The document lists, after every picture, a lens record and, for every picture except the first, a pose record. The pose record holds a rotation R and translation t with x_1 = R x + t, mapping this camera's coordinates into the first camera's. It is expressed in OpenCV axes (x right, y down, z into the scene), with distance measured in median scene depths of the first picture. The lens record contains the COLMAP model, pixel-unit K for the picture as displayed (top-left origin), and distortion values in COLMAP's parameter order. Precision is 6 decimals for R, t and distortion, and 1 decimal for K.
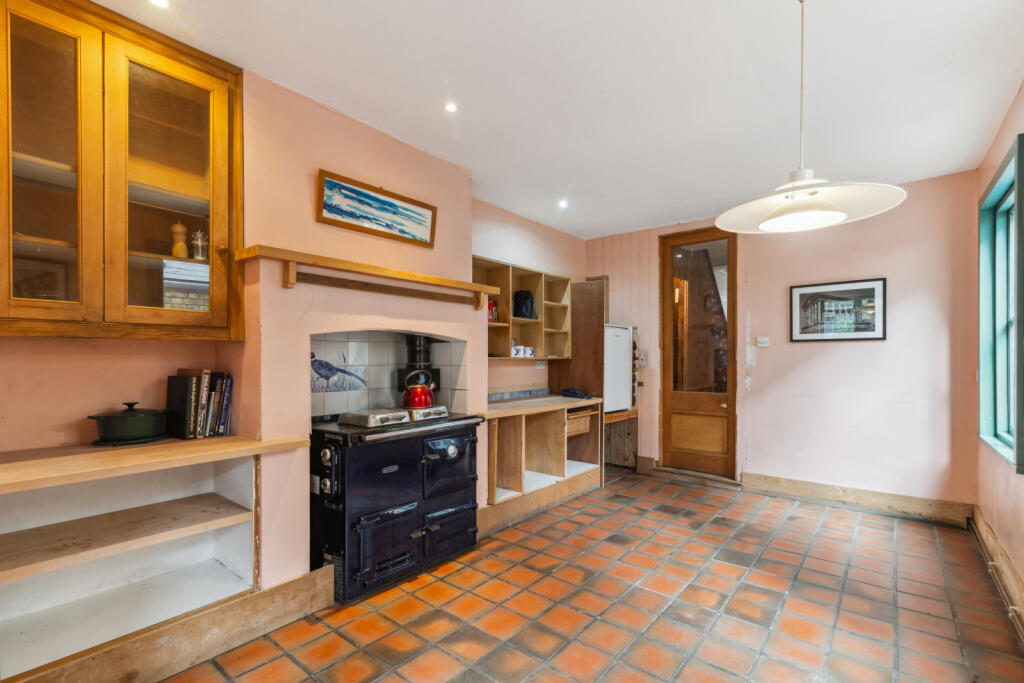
lens RADIAL K [[458.2, 0, 509.4], [0, 458.2, 360.3], [0, 0, 1]] dist [-0.000077, 0.000084]
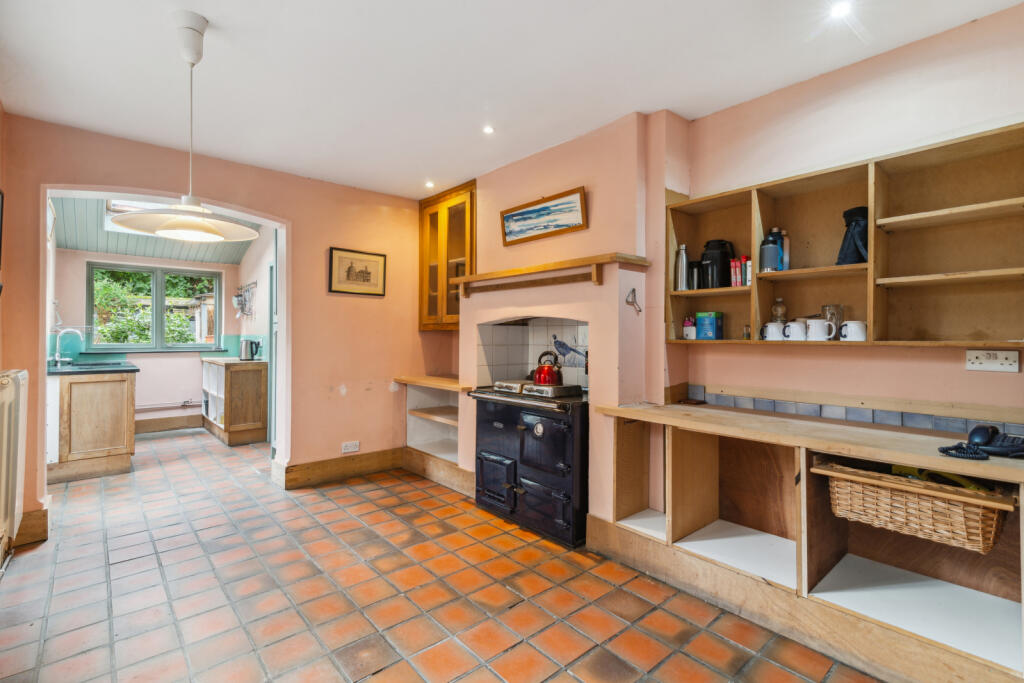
lens RADIAL K [[475.7, 0, 509.6], [0, 475.7, 333.9], [0, 0, 1]] dist [0.001961, 0.000286]
pose [[-0.162418, -0.004597, -0.986711, 0.971522], [-0.008043, 0.999962, -0.003335, -0.015281], [0.986689, 0.007395, -0.162449, 1.132133]]
